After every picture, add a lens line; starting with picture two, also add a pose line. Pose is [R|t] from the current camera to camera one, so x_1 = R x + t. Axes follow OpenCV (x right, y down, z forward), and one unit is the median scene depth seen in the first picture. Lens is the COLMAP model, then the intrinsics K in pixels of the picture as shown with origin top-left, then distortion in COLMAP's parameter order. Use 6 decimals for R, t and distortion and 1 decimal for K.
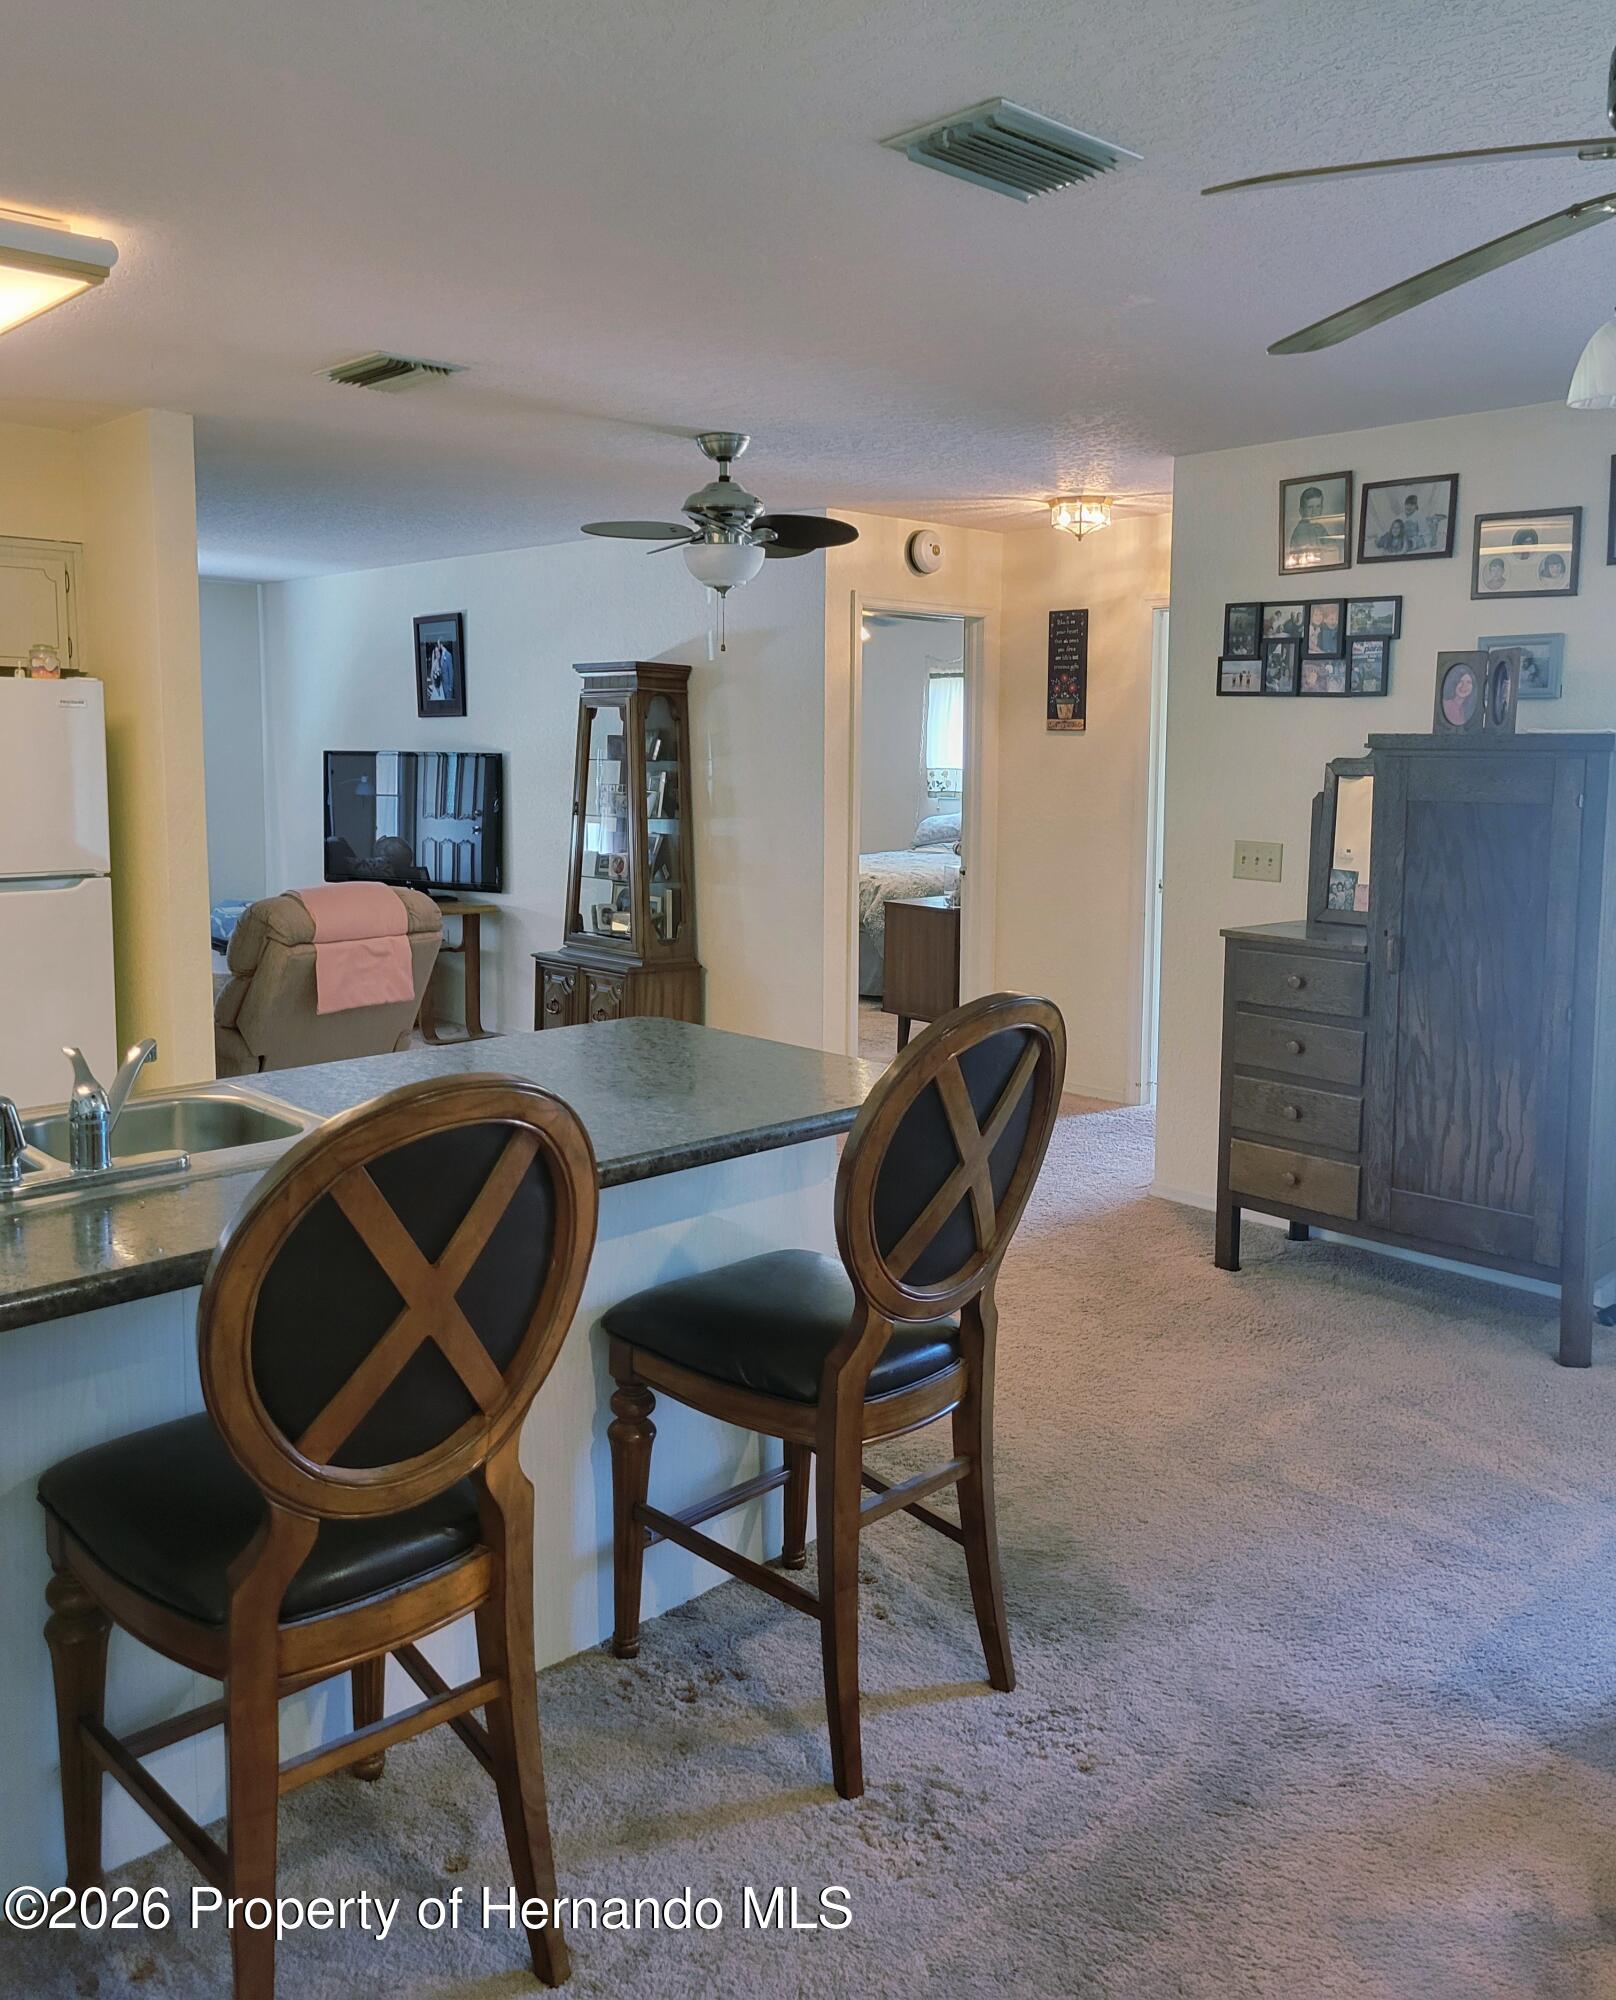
lens RADIAL K [[1615.2, 0, 812.8], [0, 1615.2, 894.8], [0, 0, 1]] dist [0.063207, -0.040848]
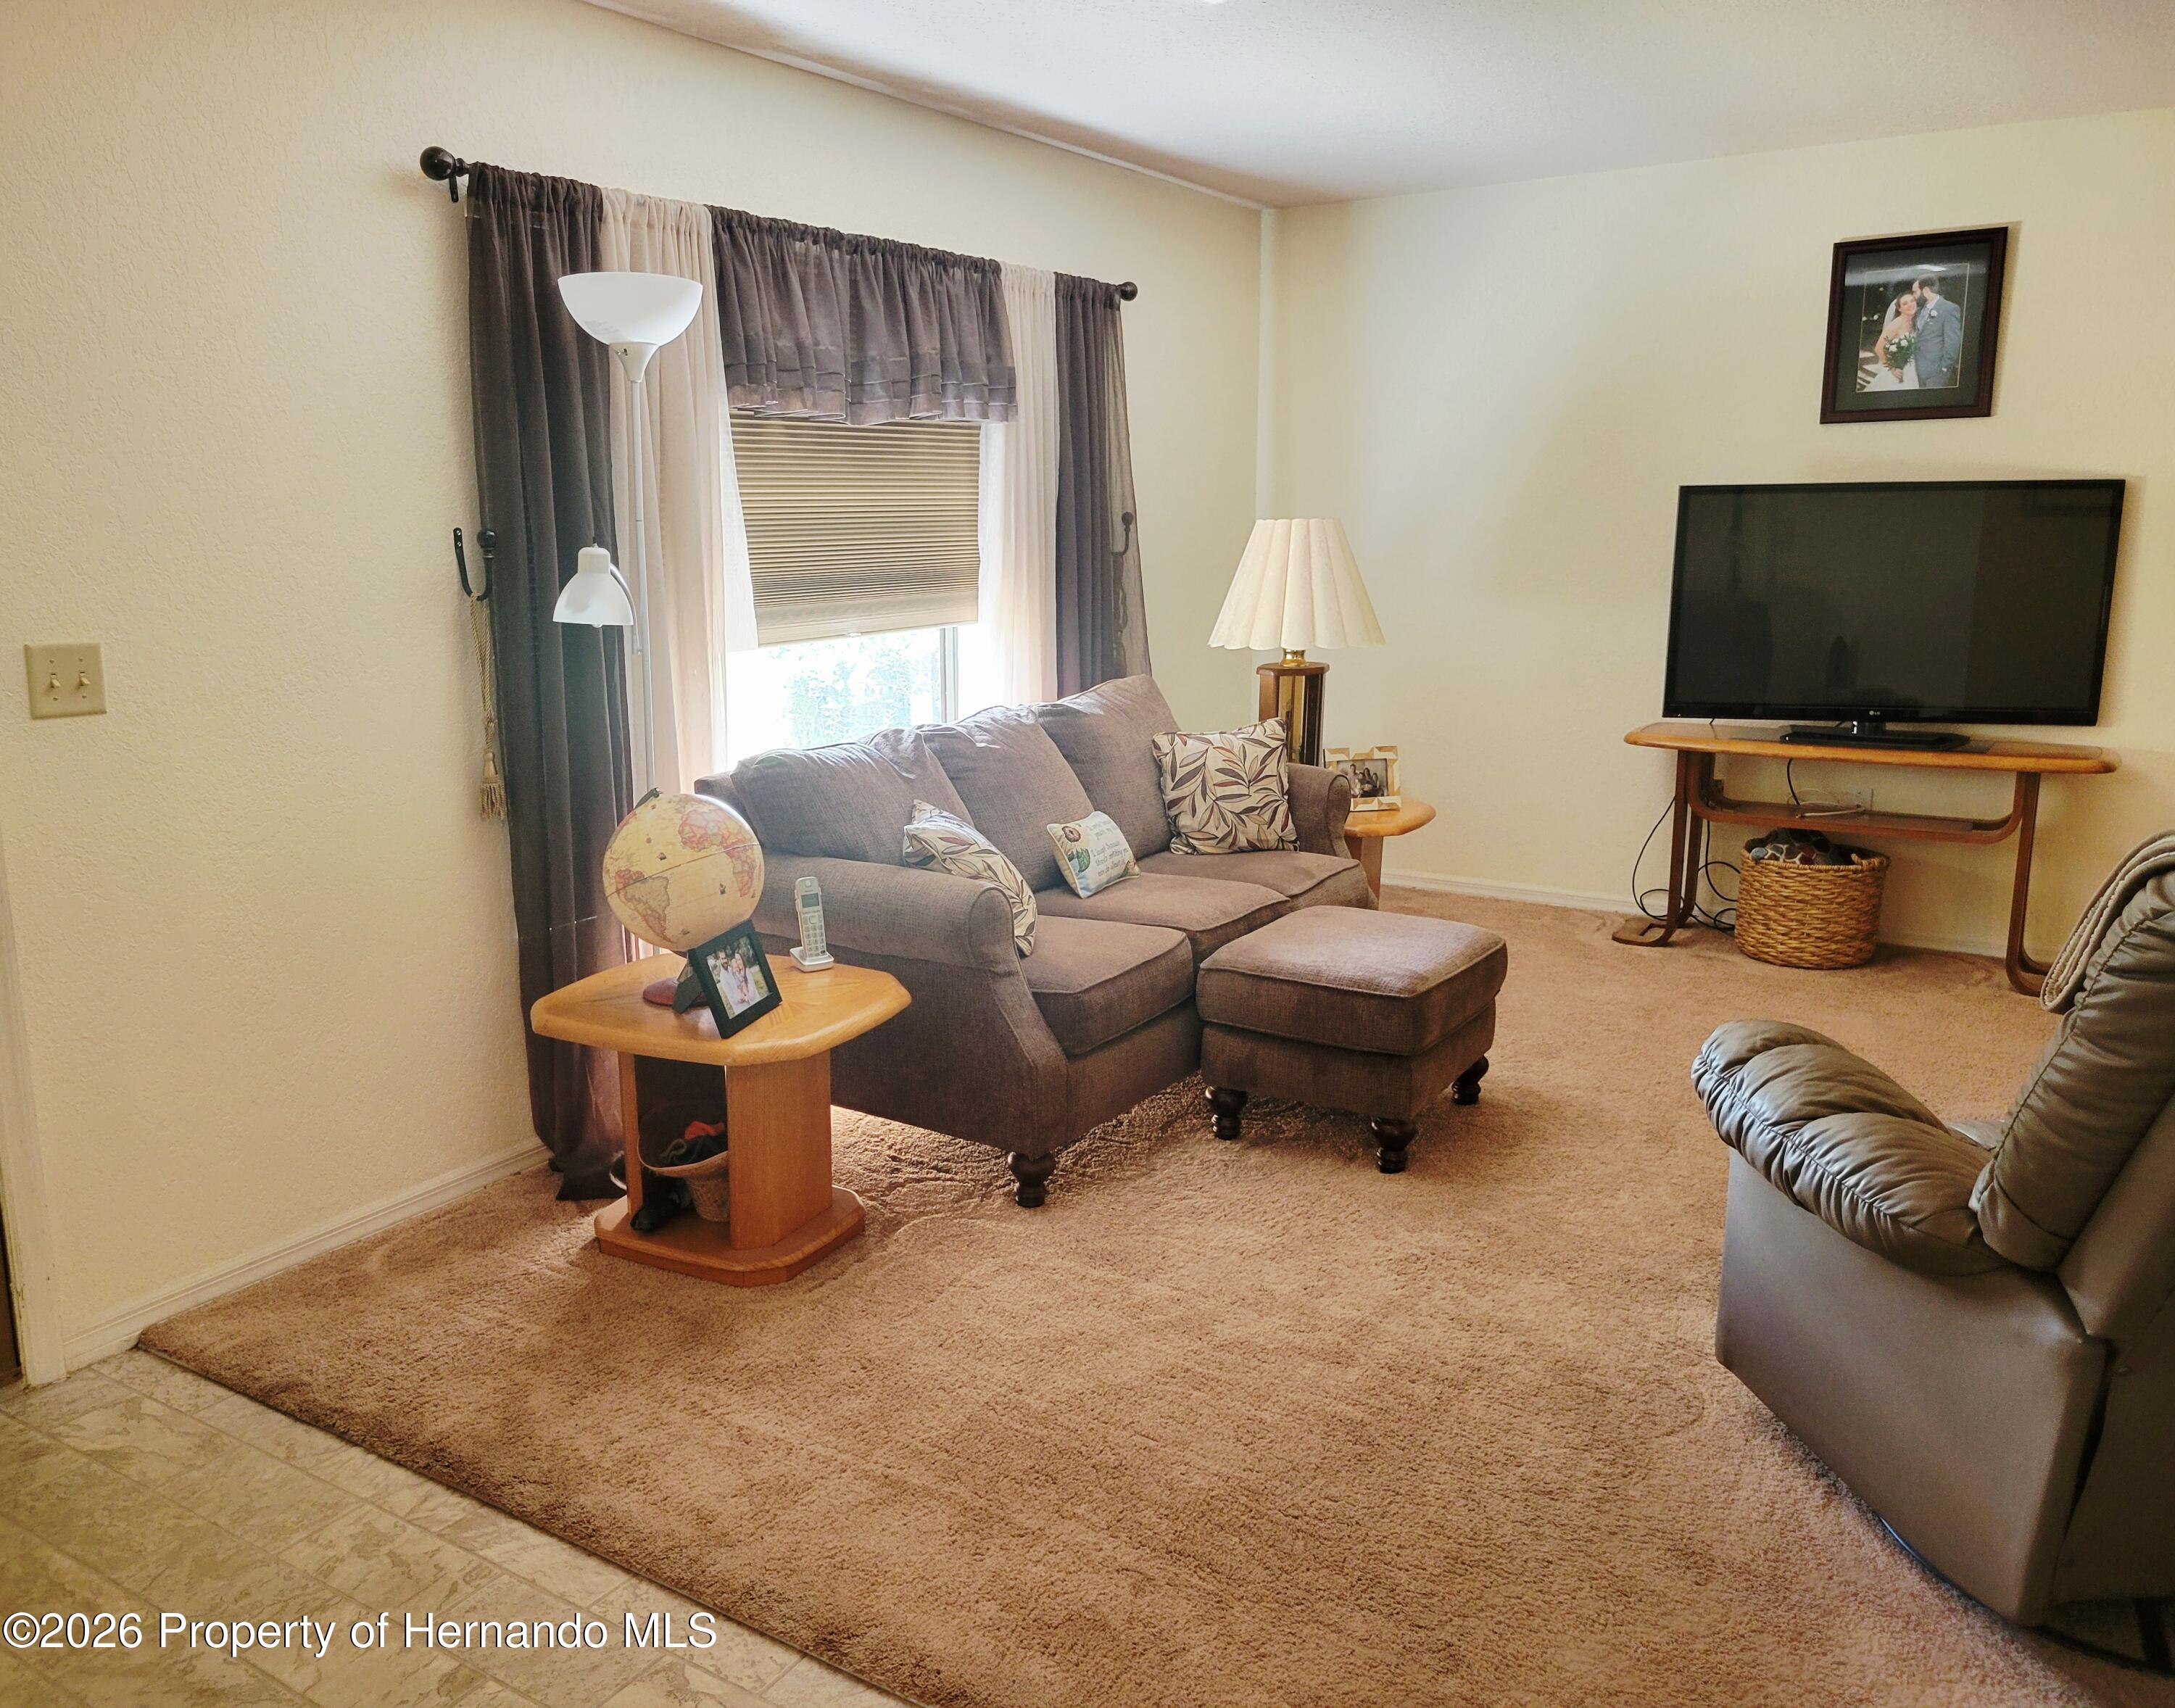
lens RADIAL K [[1746.3, 0, 965.8], [0, 1746.3, 852.0], [0, 0, 1]] dist [0.008026, -0.004300]
pose [[0.977543, -0.062501, 0.201256, -1.436827], [0.041268, 0.993291, 0.108026, -0.080369], [-0.206657, -0.097294, 0.973564, 0.945342]]
